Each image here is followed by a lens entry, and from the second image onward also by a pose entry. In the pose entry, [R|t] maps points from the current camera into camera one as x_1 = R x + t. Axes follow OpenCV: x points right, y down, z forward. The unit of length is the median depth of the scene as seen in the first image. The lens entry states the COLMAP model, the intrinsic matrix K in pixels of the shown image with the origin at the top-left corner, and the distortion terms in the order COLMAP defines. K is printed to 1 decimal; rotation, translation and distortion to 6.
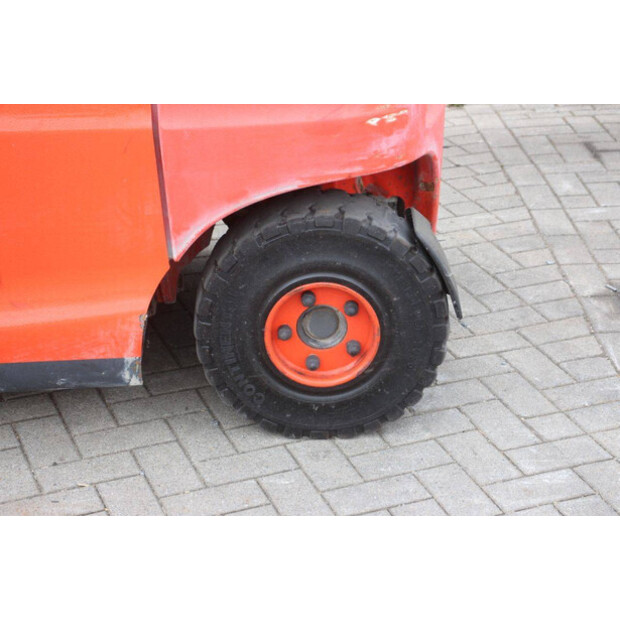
lens RADIAL K [[1493.9, 0, 310.2], [0, 1493.9, 309.1], [0, 0, 1]] dist [0.507669, 0.000000]
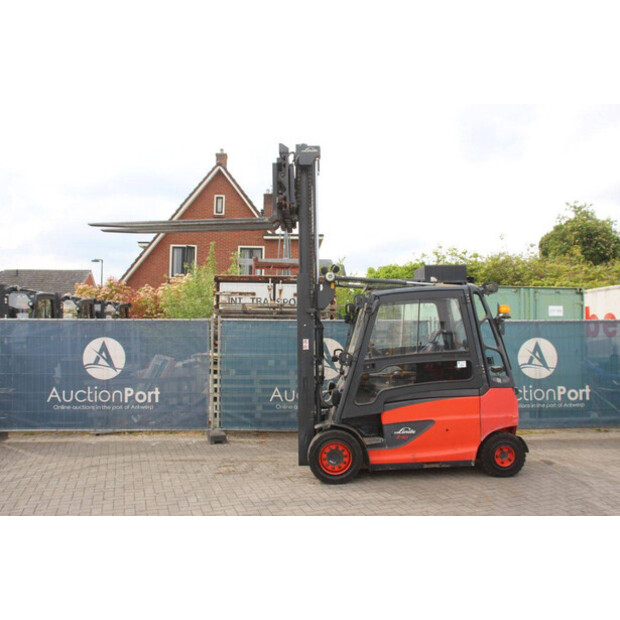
lens RADIAL K [[519.3, 0, 322.6], [0, 519.3, 314.8], [0, 0, 1]] dist [-0.141637, 0.119663]
pose [[0.999774, 0.001755, -0.021187, -0.635447], [-0.010986, 0.895850, -0.444221, 0.394162], [0.018200, 0.444354, 0.895666, -0.956521]]
